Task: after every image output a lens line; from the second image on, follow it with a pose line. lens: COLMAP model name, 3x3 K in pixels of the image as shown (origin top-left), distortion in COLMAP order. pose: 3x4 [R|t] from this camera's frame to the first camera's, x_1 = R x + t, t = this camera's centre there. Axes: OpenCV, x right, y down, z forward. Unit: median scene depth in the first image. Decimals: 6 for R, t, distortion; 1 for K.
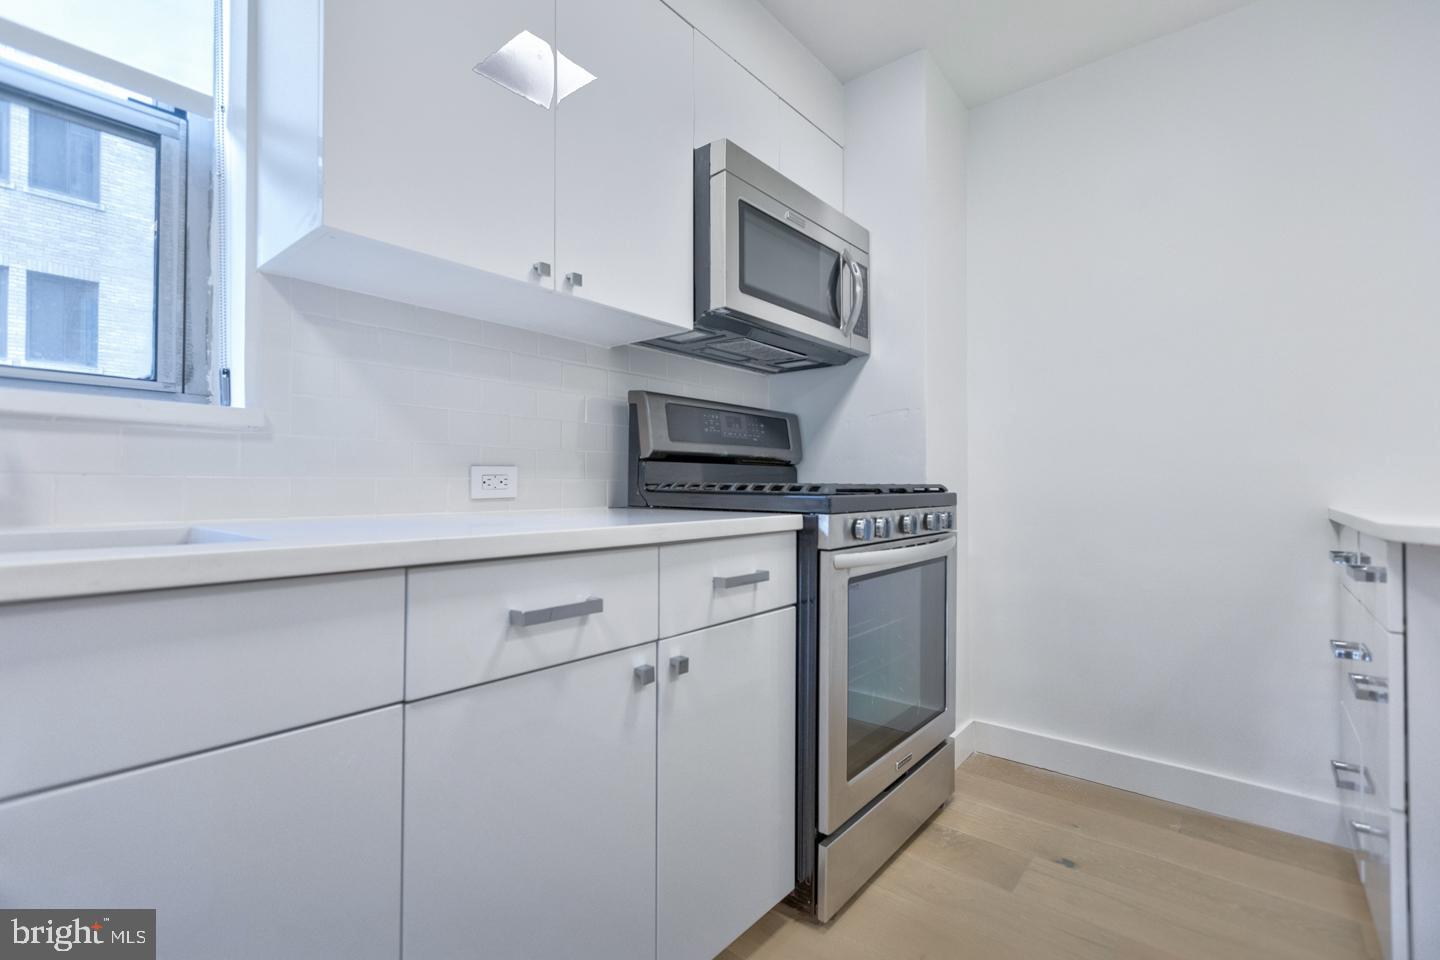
lens RADIAL K [[644.0, 0, 709.4], [0, 644.0, 479.9], [0, 0, 1]] dist [-0.000903, -0.000754]
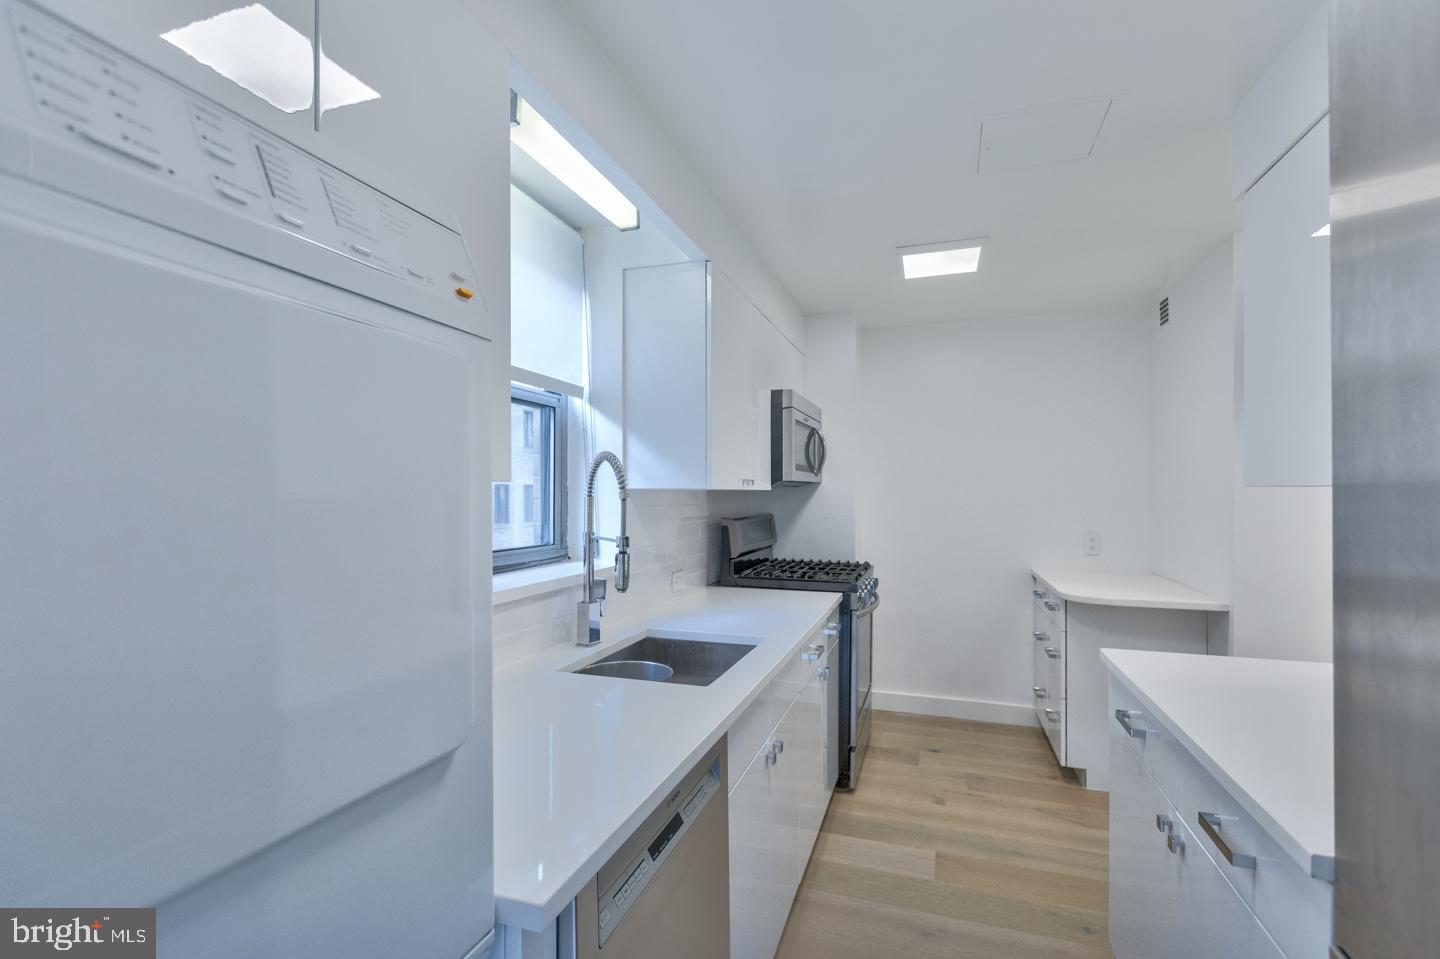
lens RADIAL K [[638.2, 0, 718.9], [0, 638.2, 500.1], [0, 0, 1]] dist [-0.000745, -0.000158]
pose [[0.931241, -0.004529, 0.364377, -0.819442], [-0.002807, 0.999804, 0.019601, -0.239527], [-0.364394, -0.019276, 0.931045, -0.622921]]
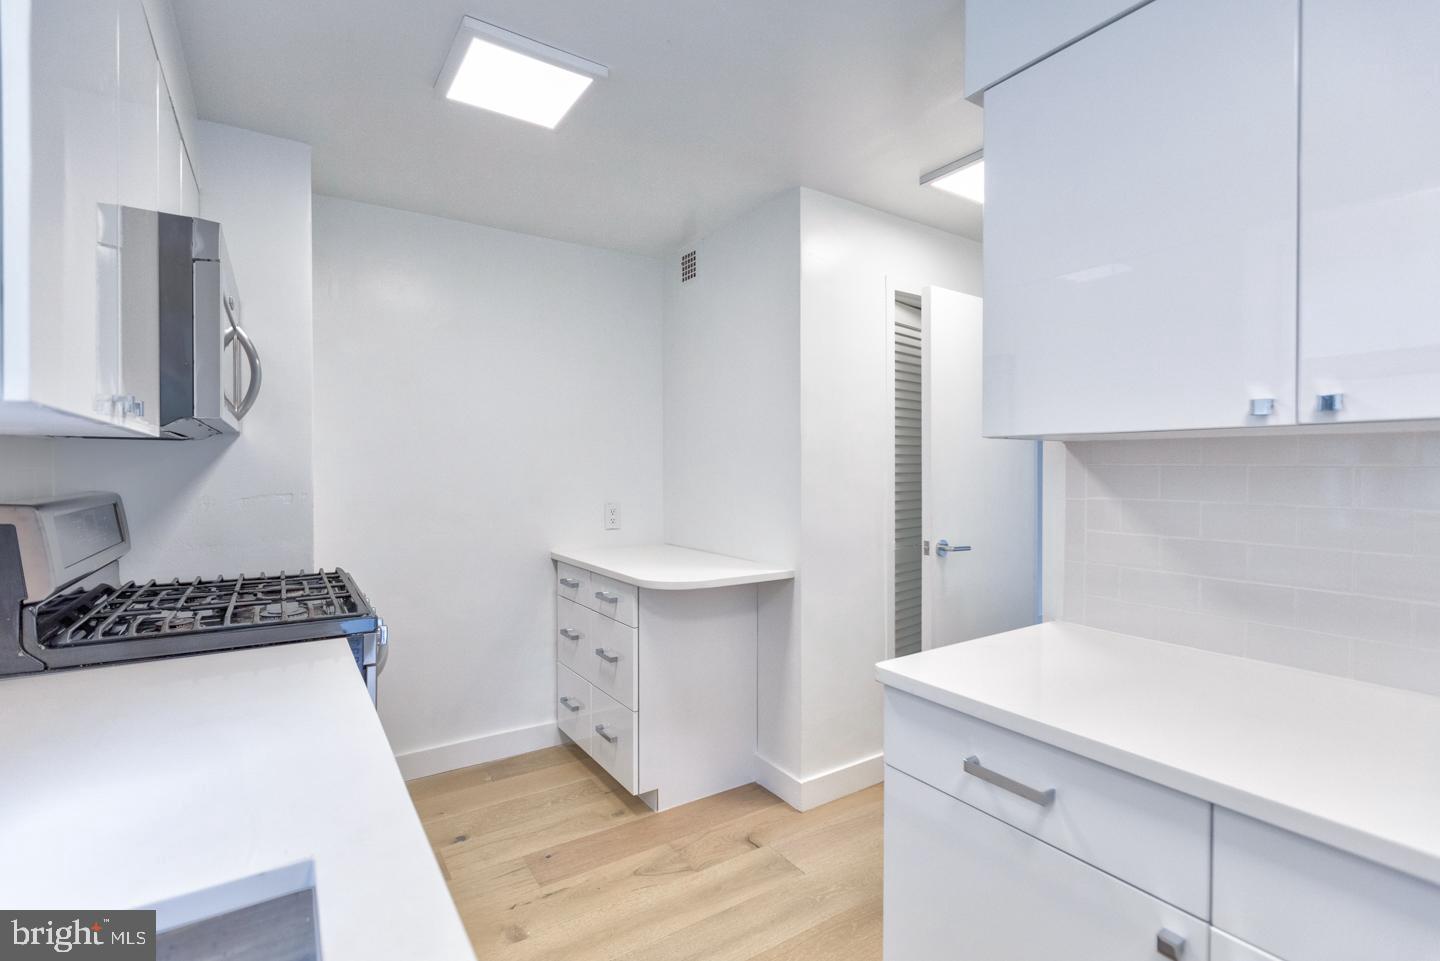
lens RADIAL K [[649.4, 0, 717.7], [0, 649.4, 477.2], [0, 0, 1]] dist [0.019310, -0.000043]
pose [[0.282205, -0.012843, 0.959268, -0.621589], [-0.009072, 0.999830, 0.016055, -0.203159], [-0.959311, -0.013234, 0.282040, 0.091296]]
